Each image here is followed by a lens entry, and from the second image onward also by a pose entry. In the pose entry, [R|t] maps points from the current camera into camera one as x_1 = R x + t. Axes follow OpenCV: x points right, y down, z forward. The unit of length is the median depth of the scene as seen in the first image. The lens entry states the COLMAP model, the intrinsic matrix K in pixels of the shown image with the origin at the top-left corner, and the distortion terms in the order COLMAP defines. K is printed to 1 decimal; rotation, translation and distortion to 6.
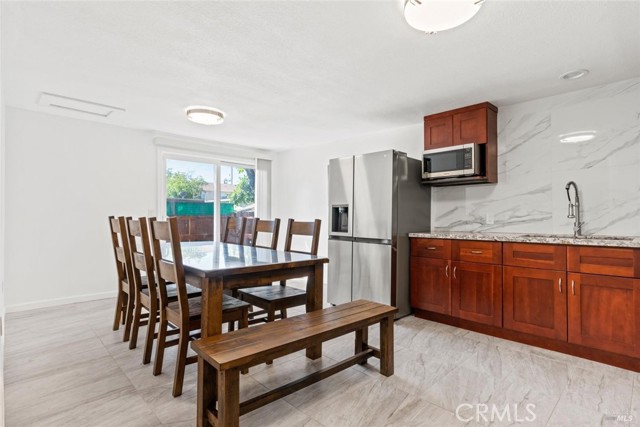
lens RADIAL K [[325.0, 0, 316.9], [0, 325.0, 214.1], [0, 0, 1]] dist [-0.006334, -0.000204]
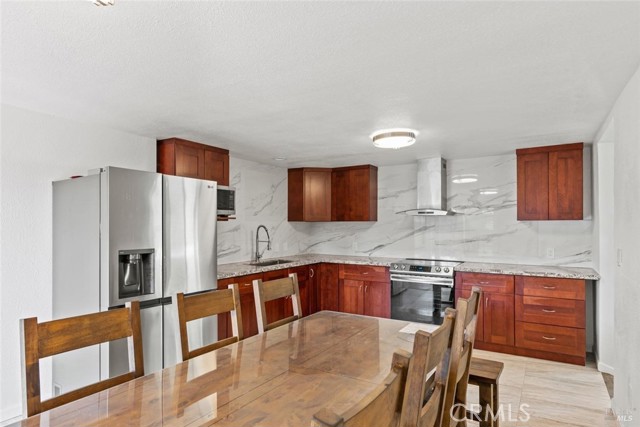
lens RADIAL K [[372.7, 0, 320.2], [0, 372.7, 219.6], [0, 0, 1]] dist [0.002185, 0.000147]
pose [[-0.254388, 0.009330, 0.967057, -0.806539], [-0.009605, 0.999880, -0.012173, -0.094251], [-0.967055, -0.012385, -0.254268, 1.022762]]
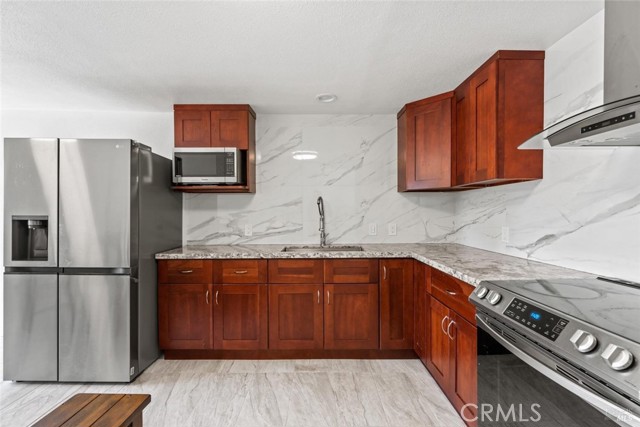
lens RADIAL K [[301.7, 0, 321.4], [0, 301.7, 217.6], [0, 0, 1]] dist [-0.003187, 0.000478]
pose [[0.684372, -0.015452, 0.728969, 0.040449], [-0.002294, 0.999725, 0.023344, -0.047601], [-0.729130, -0.017648, 0.684148, 0.260750]]
